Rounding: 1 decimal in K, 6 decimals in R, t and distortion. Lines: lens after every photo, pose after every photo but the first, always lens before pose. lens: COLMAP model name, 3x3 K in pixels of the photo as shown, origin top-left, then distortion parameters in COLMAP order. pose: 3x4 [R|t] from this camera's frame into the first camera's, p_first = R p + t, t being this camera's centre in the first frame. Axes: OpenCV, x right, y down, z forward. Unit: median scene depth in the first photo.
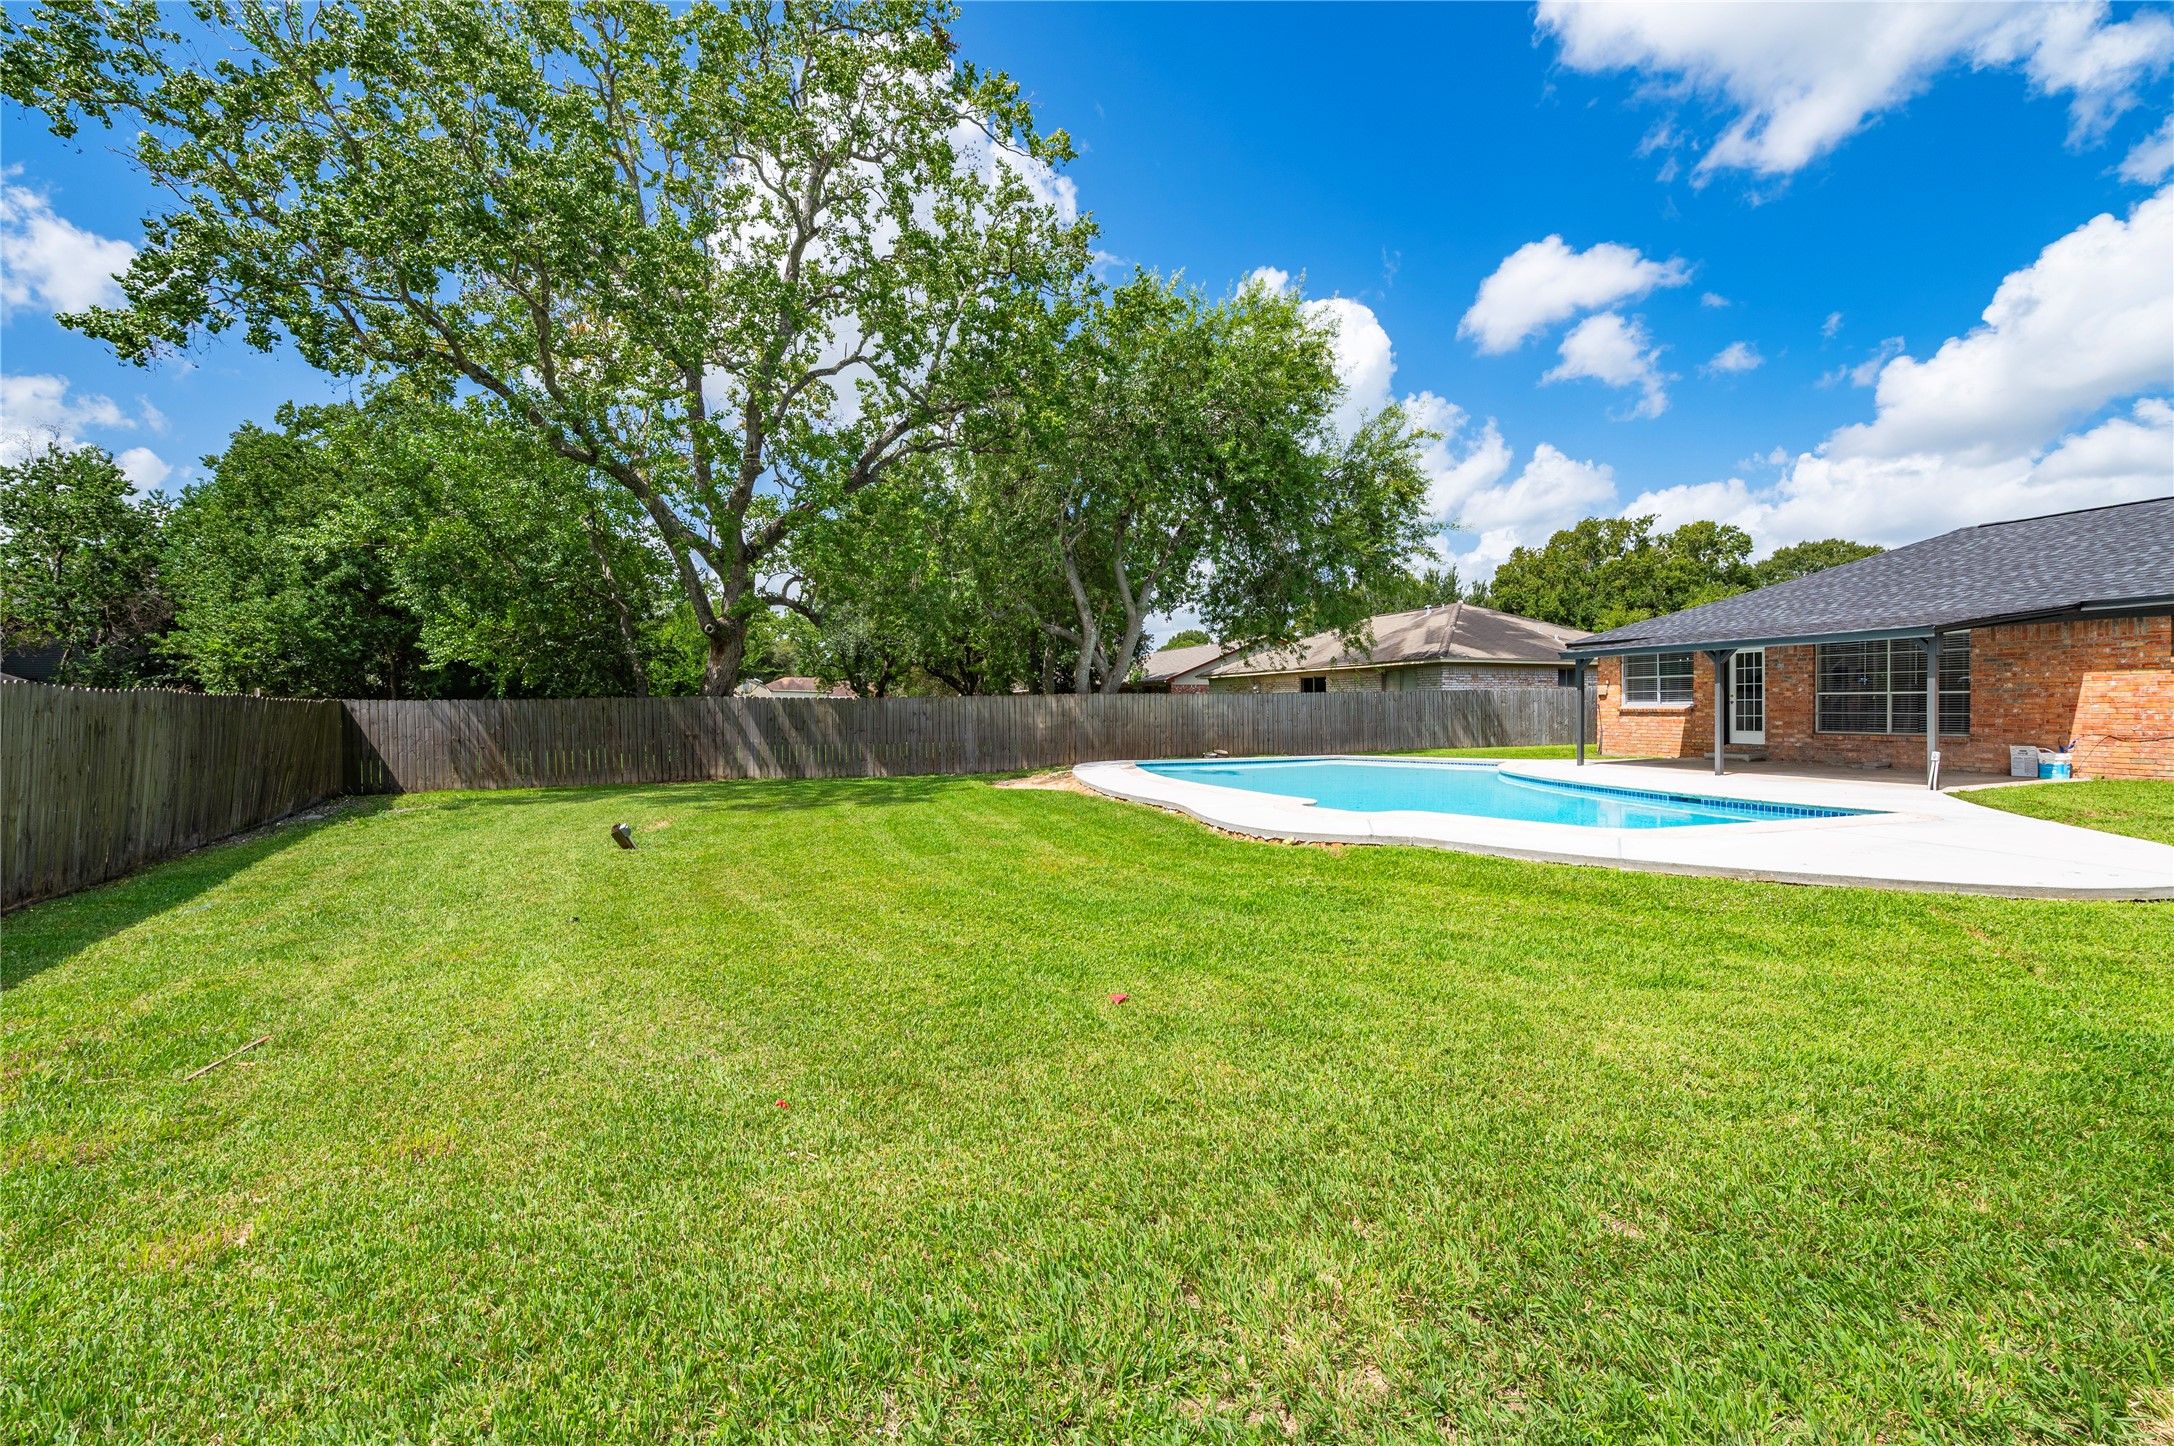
lens RADIAL K [[924.2, 0, 1094.7], [0, 924.2, 720.1], [0, 0, 1]] dist [-0.004108, -0.000469]
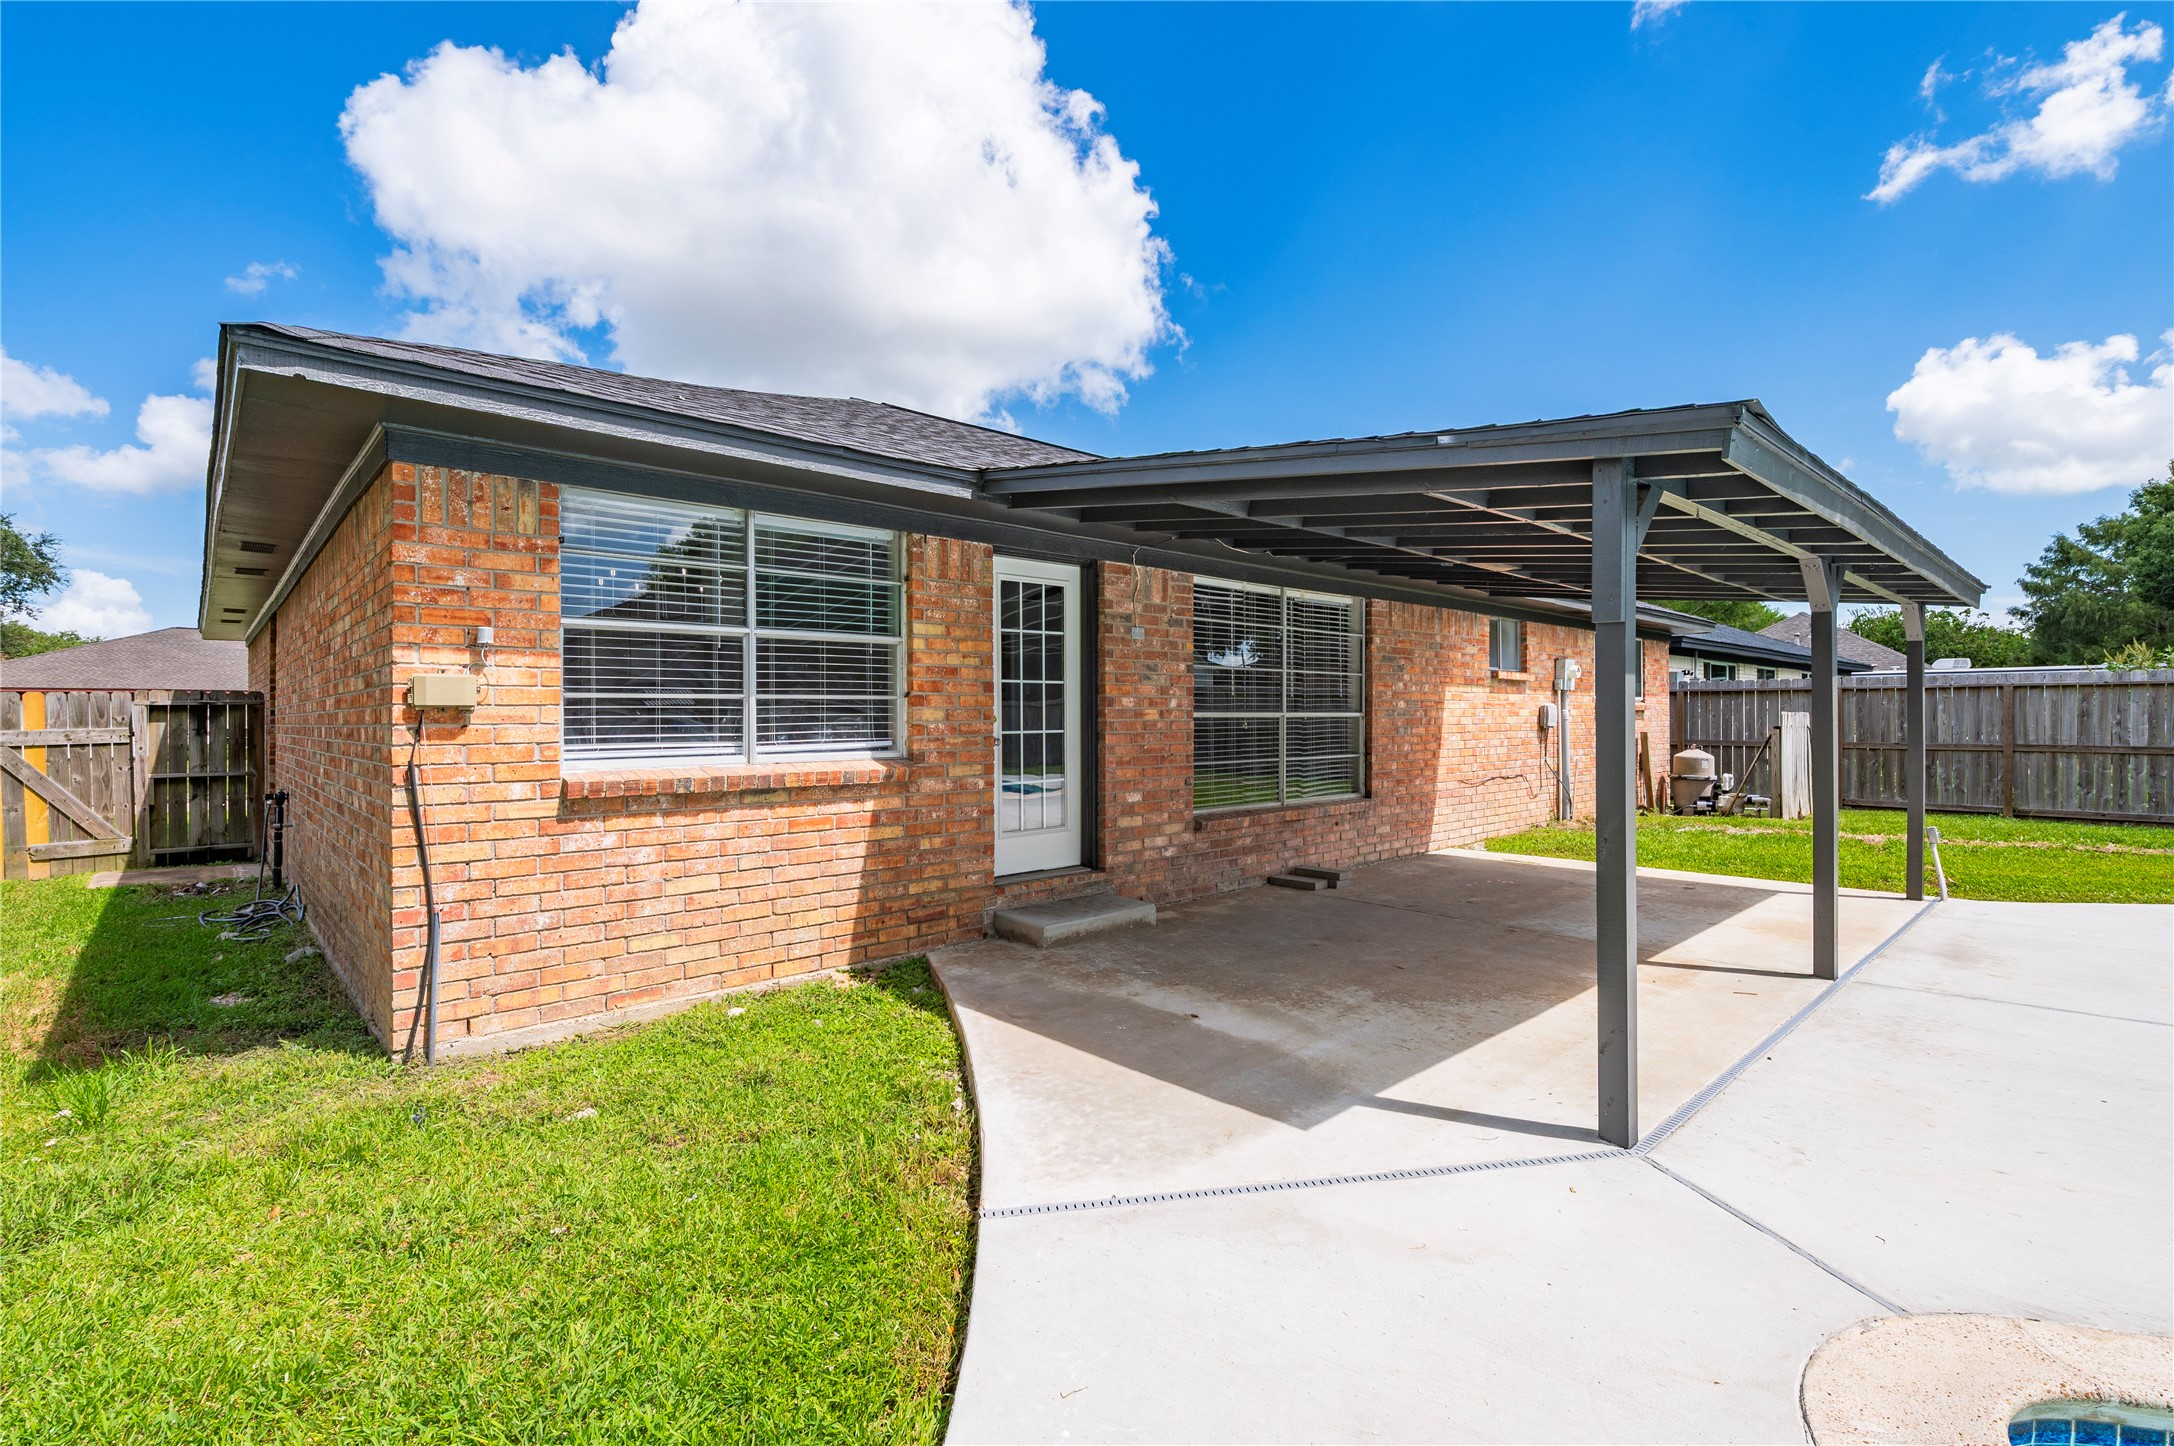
lens RADIAL K [[995.3, 0, 1096.1], [0, 995.3, 723.3], [0, 0, 1]] dist [-0.001037, -0.000373]
pose [[-0.400969, 0.003872, 0.916083, 0.369573], [0.022435, 0.999733, 0.005594, -0.024956], [-0.915817, 0.022795, -0.400949, 1.066770]]
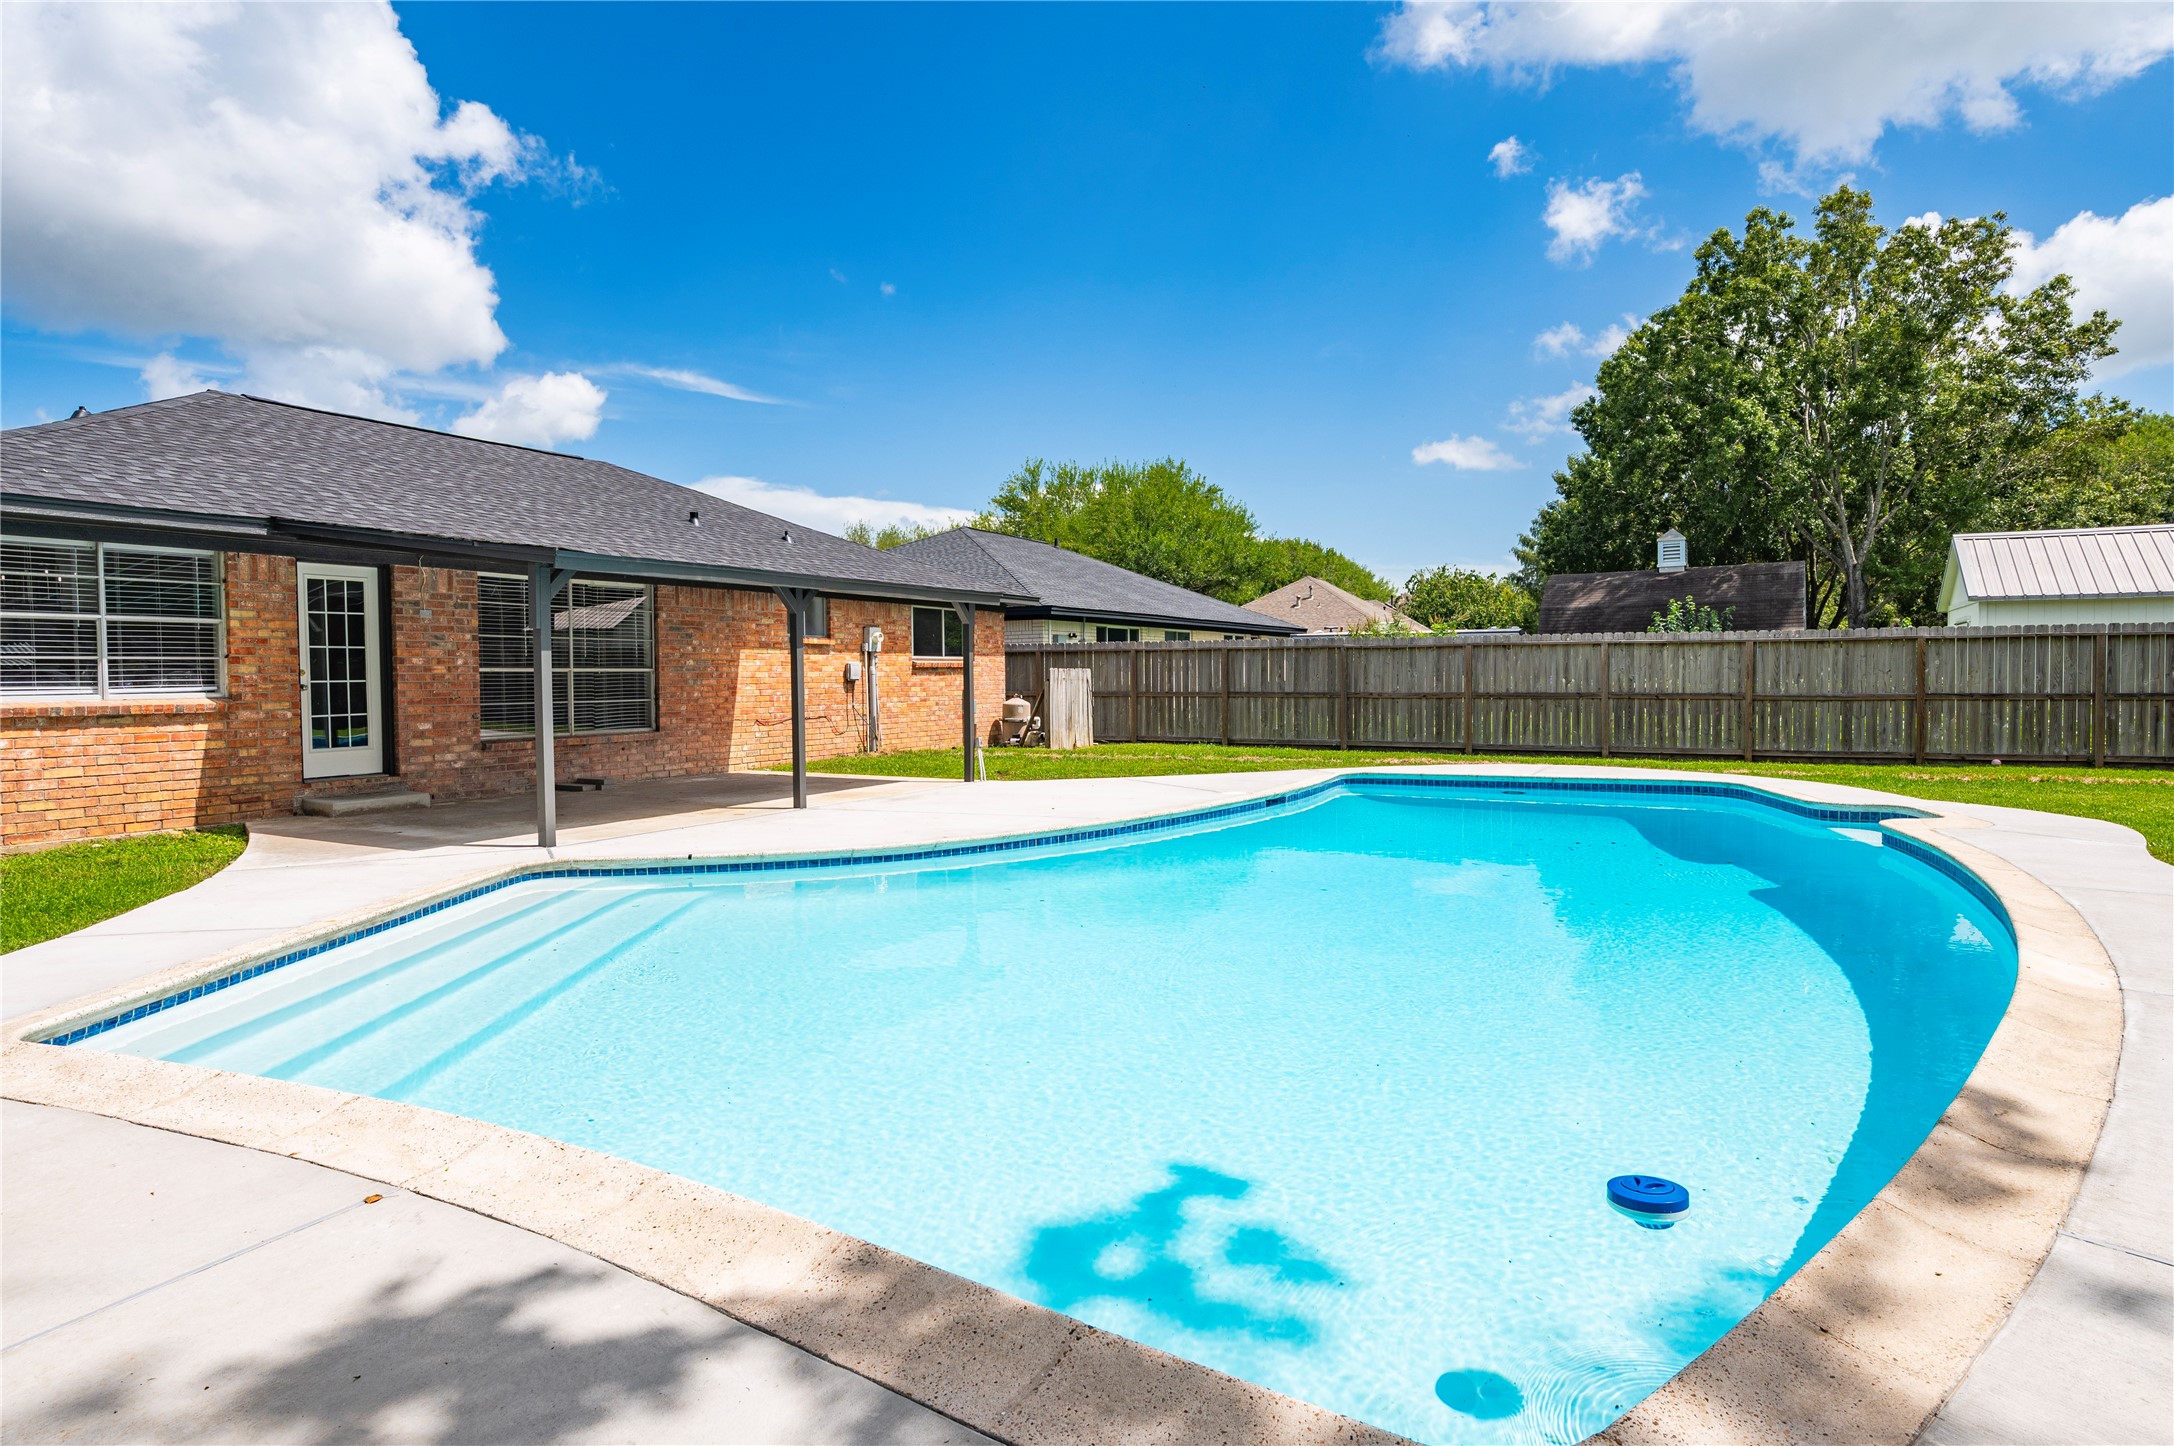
lens RADIAL K [[1217.6, 0, 1101.3], [0, 1217.6, 716.2], [0, 0, 1]] dist [-0.001917, -0.002271]
pose [[-0.688376, -0.011068, 0.725269, -0.003194], [0.025430, 0.998901, 0.039381, -0.017678], [-0.724908, 0.045553, -0.687338, 1.092135]]
